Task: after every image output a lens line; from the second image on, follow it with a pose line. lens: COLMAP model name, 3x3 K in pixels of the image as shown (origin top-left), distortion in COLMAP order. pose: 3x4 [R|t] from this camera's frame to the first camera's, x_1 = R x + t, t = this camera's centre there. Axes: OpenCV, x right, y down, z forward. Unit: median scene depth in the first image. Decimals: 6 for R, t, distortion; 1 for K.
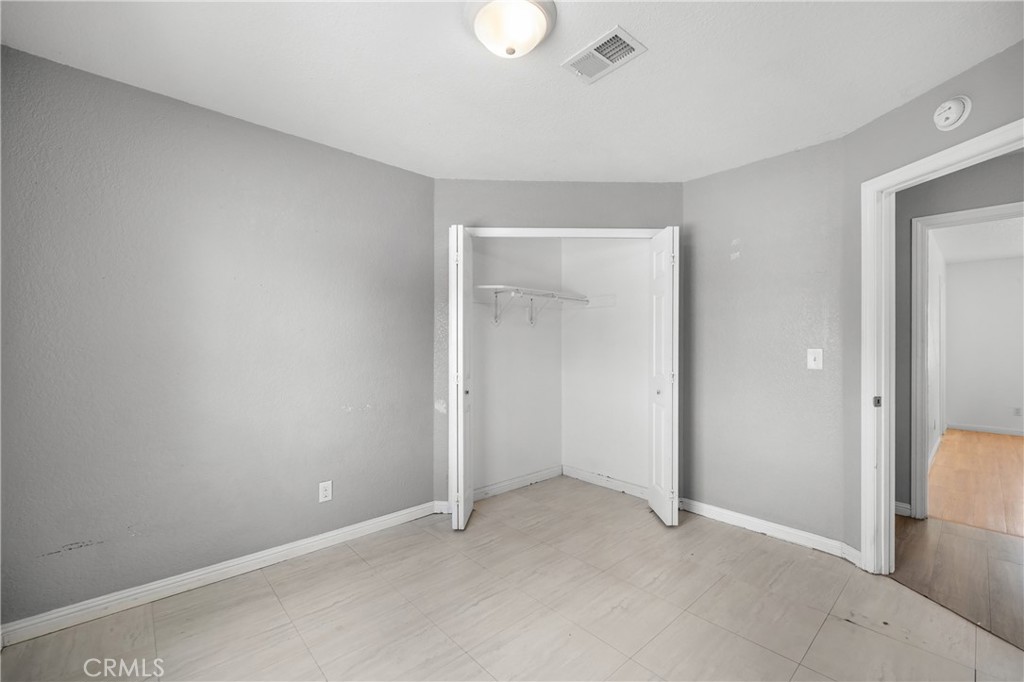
lens RADIAL K [[417.6, 0, 512.0], [0, 417.6, 341.0], [0, 0, 1]] dist [-0.001139, -0.000231]
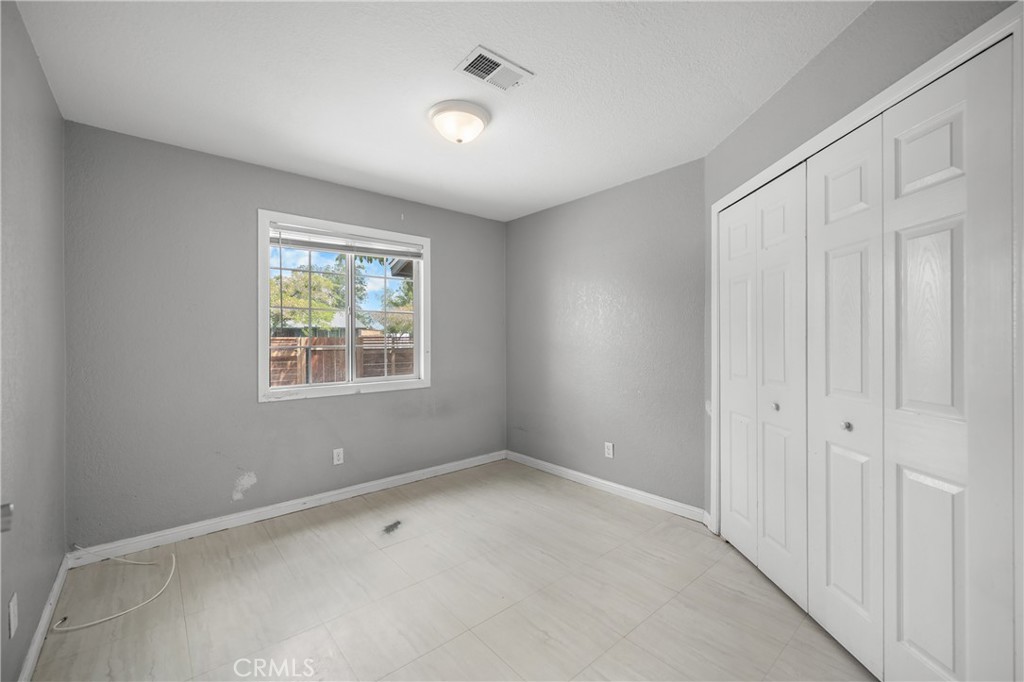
lens RADIAL K [[417.6, 0, 512.0], [0, 417.6, 341.0], [0, 0, 1]] dist [-0.001139, -0.000231]
pose [[-0.015654, 0.006019, -0.999859, 0.932969], [0.017215, 0.999835, 0.005749, 0.000358], [0.999729, -0.017122, -0.015755, 0.764103]]
